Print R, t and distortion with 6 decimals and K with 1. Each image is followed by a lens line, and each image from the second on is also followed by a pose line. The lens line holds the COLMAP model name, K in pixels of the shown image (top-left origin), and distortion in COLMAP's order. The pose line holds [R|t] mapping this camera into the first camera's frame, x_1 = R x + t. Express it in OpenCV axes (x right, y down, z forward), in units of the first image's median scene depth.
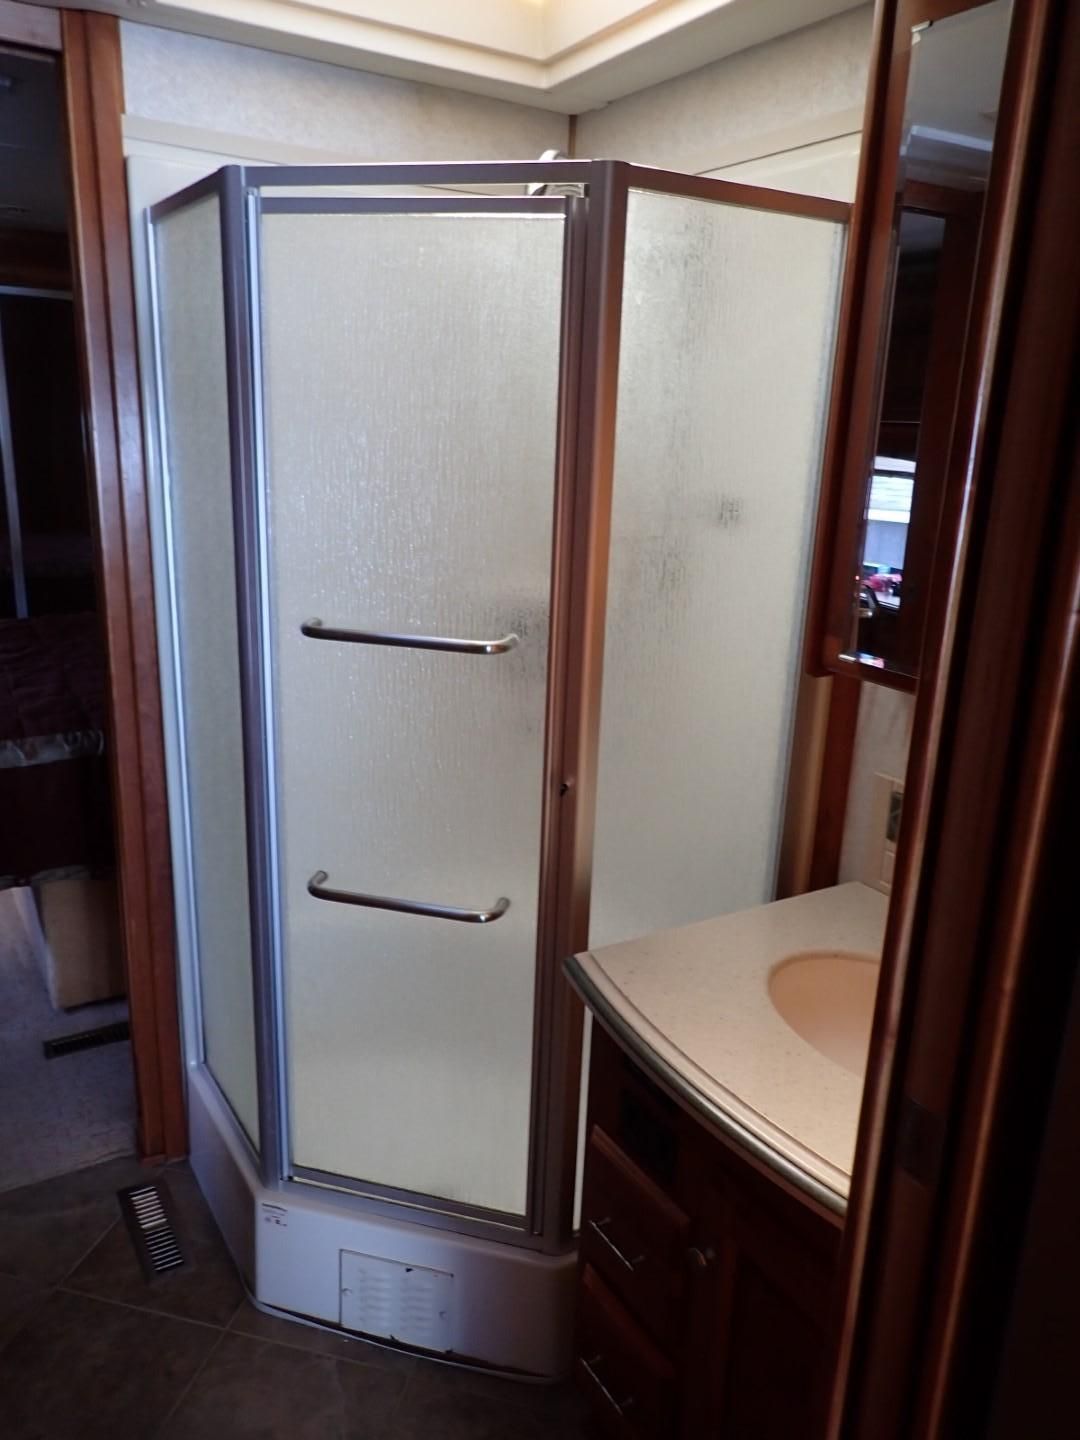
lens RADIAL K [[1069.3, 0, 540.0], [0, 1069.3, 720.0], [0, 0, 1]] dist [0.005019, -0.004522]
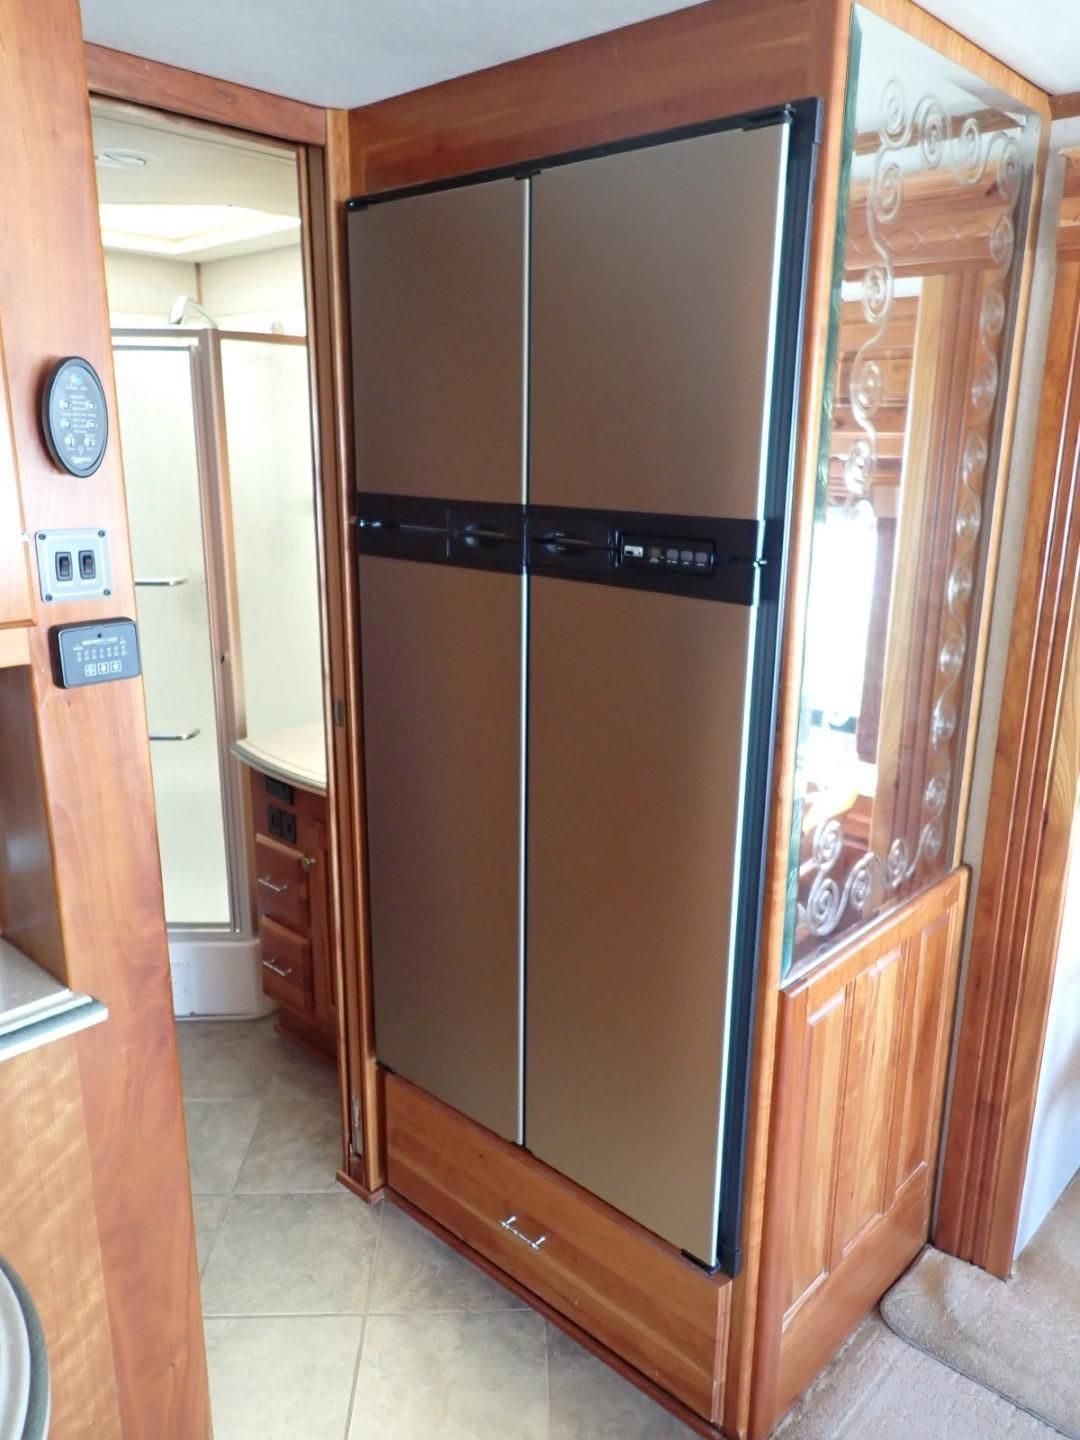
lens RADIAL K [[1069.3, 0, 540.0], [0, 1069.3, 720.0], [0, 0, 1]] dist [0.005019, -0.004522]
pose [[0.960873, -0.098863, 0.258745, 0.058787], [0.100299, 0.994928, 0.007677, 0.209136], [-0.258191, 0.018575, 0.965915, -0.898654]]
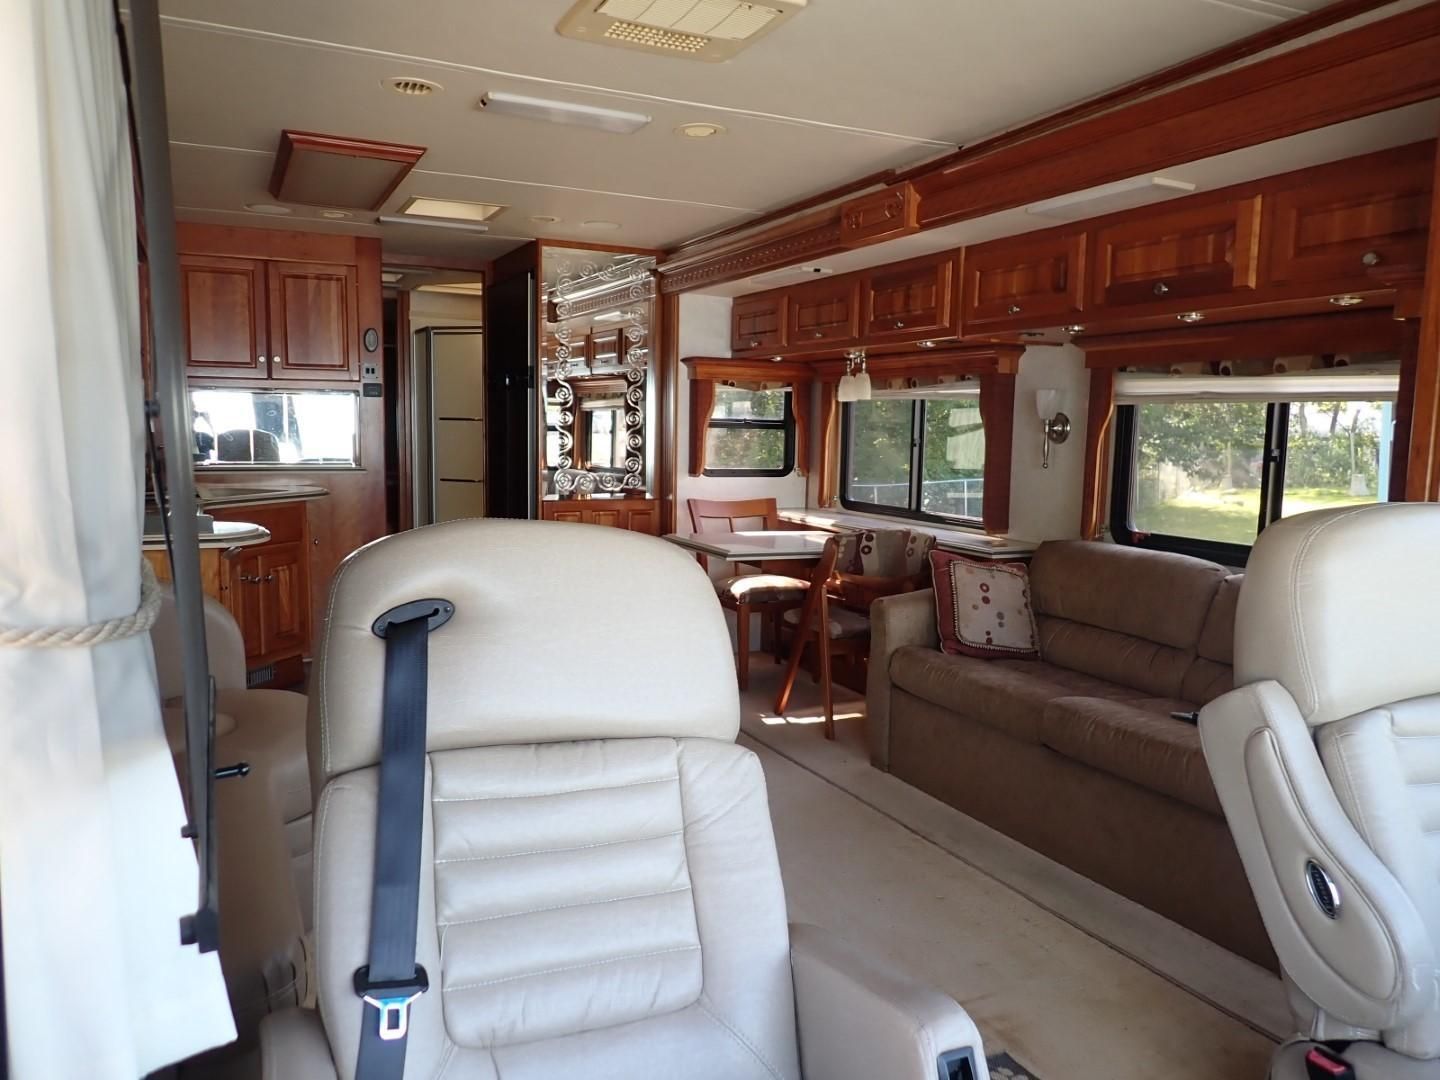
lens RADIAL K [[1069.3, 0, 715.9], [0, 1069.3, 545.7], [0, 0, 1]] dist [0.005019, -0.004522]
pose [[0.994644, -0.006853, -0.103130, 1.459545], [-0.010307, 0.986248, -0.164949, 1.224333], [0.102842, 0.165129, 0.980896, -3.374577]]
